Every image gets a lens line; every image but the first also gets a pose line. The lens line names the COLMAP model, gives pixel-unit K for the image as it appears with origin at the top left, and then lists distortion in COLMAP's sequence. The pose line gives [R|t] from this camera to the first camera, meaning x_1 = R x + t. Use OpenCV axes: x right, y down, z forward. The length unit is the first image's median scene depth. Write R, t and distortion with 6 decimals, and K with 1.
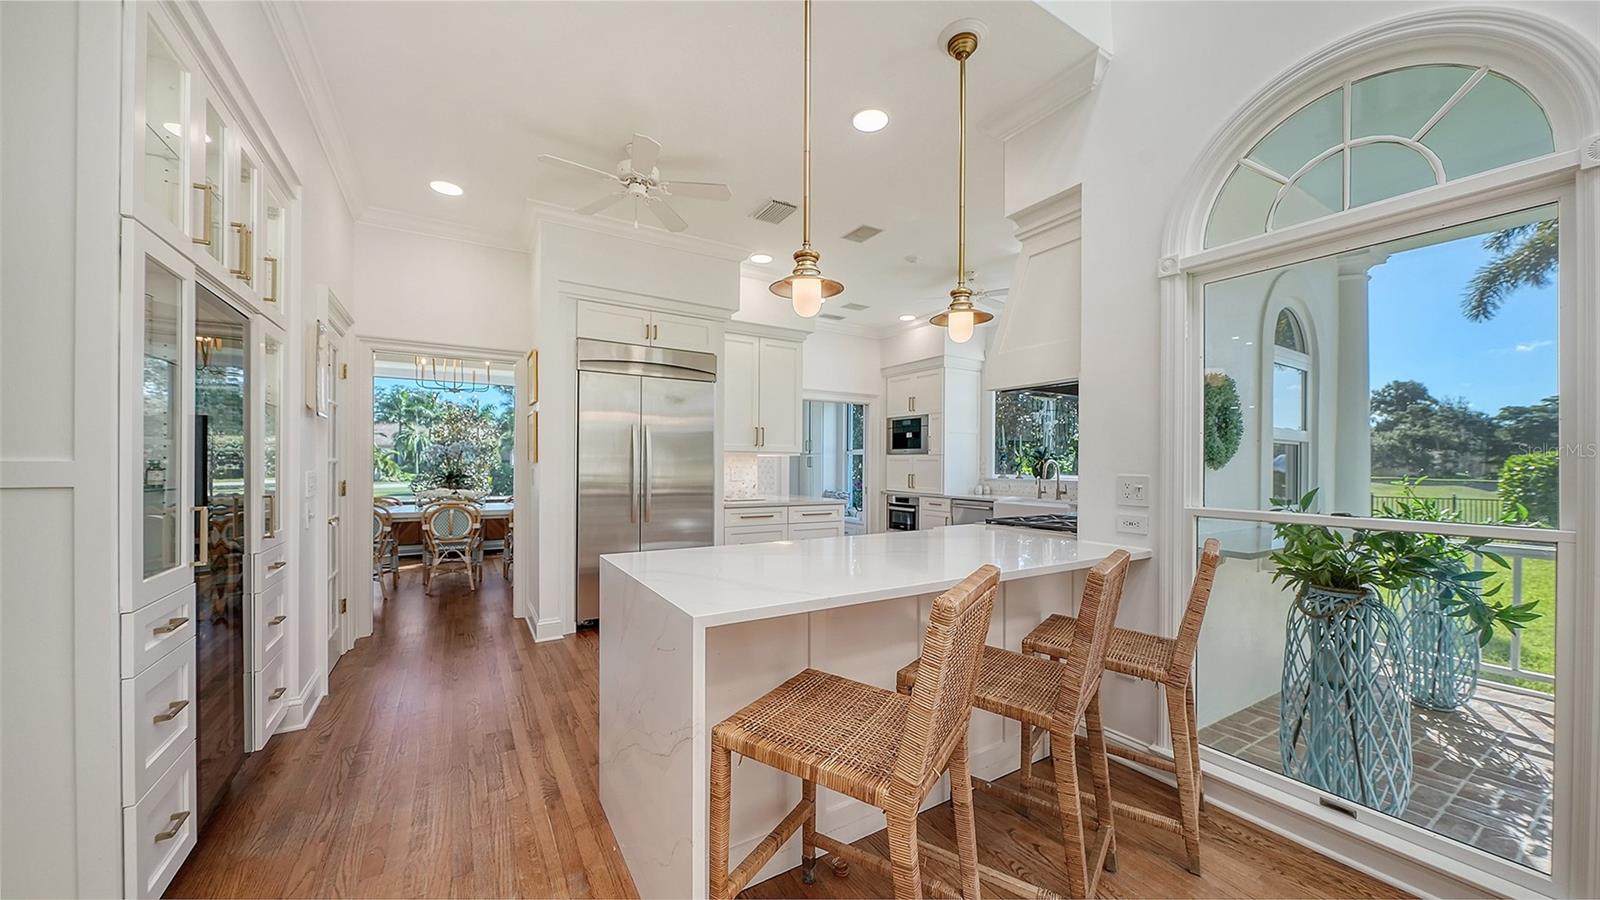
lens RADIAL K [[560.3, 0, 812.2], [0, 560.3, 464.5], [0, 0, 1]] dist [-0.000268, -0.000103]
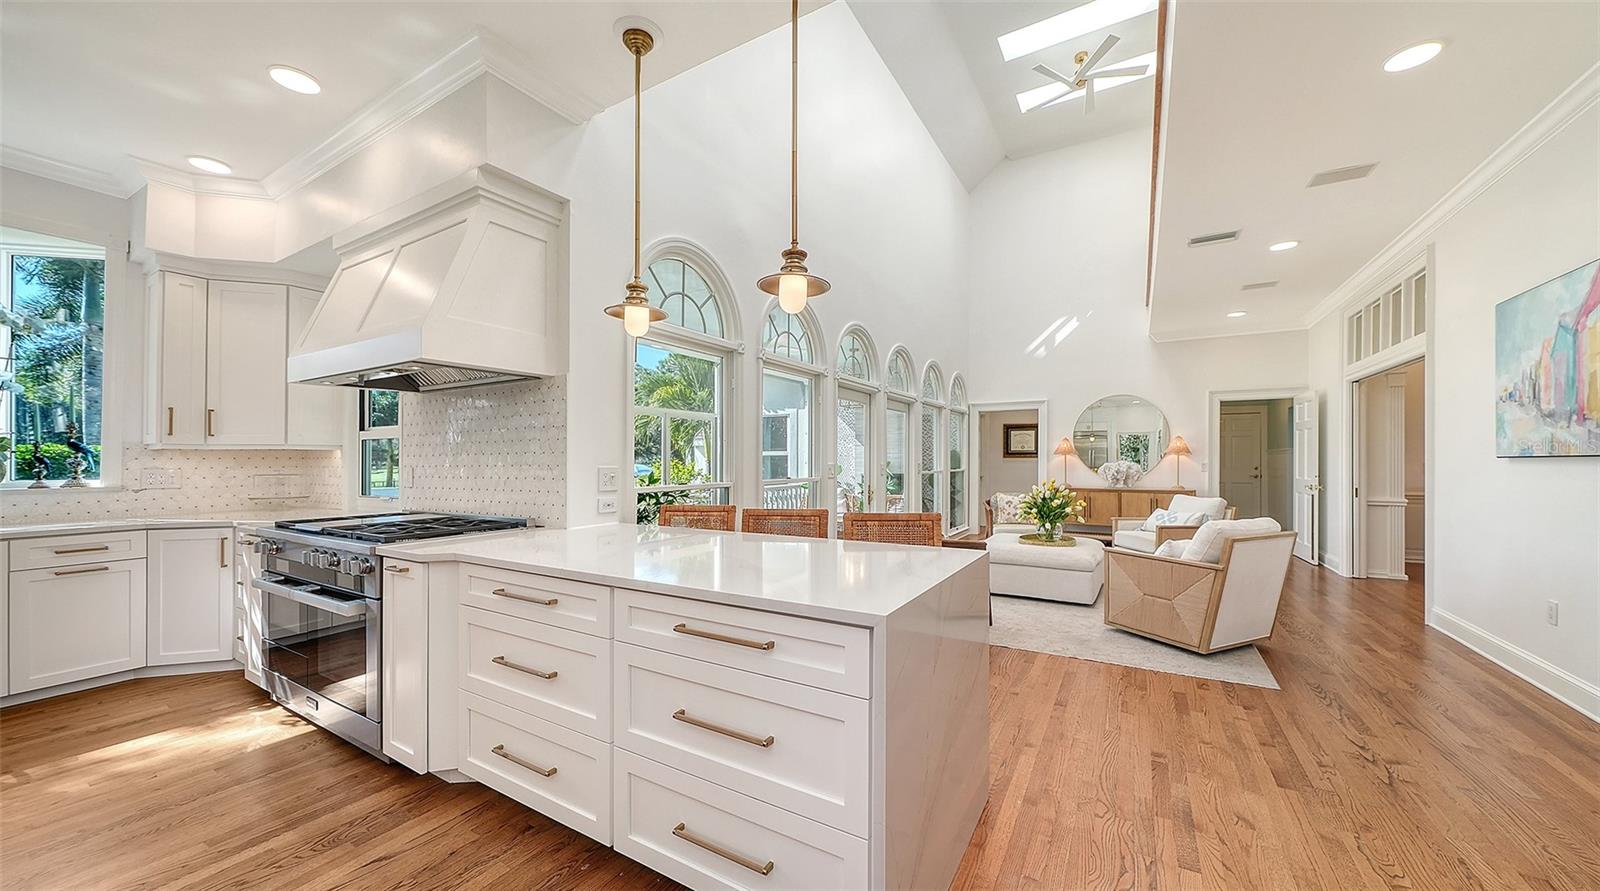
lens RADIAL K [[563.9, 0, 809.0], [0, 563.9, 453.7], [0, 0, 1]] dist [-0.003993, -0.000440]
pose [[-0.452779, 0.003778, 0.891615, -0.264000], [0.003142, 0.999992, -0.002642, -0.001295], [-0.891617, 0.001606, -0.452788, 0.403035]]
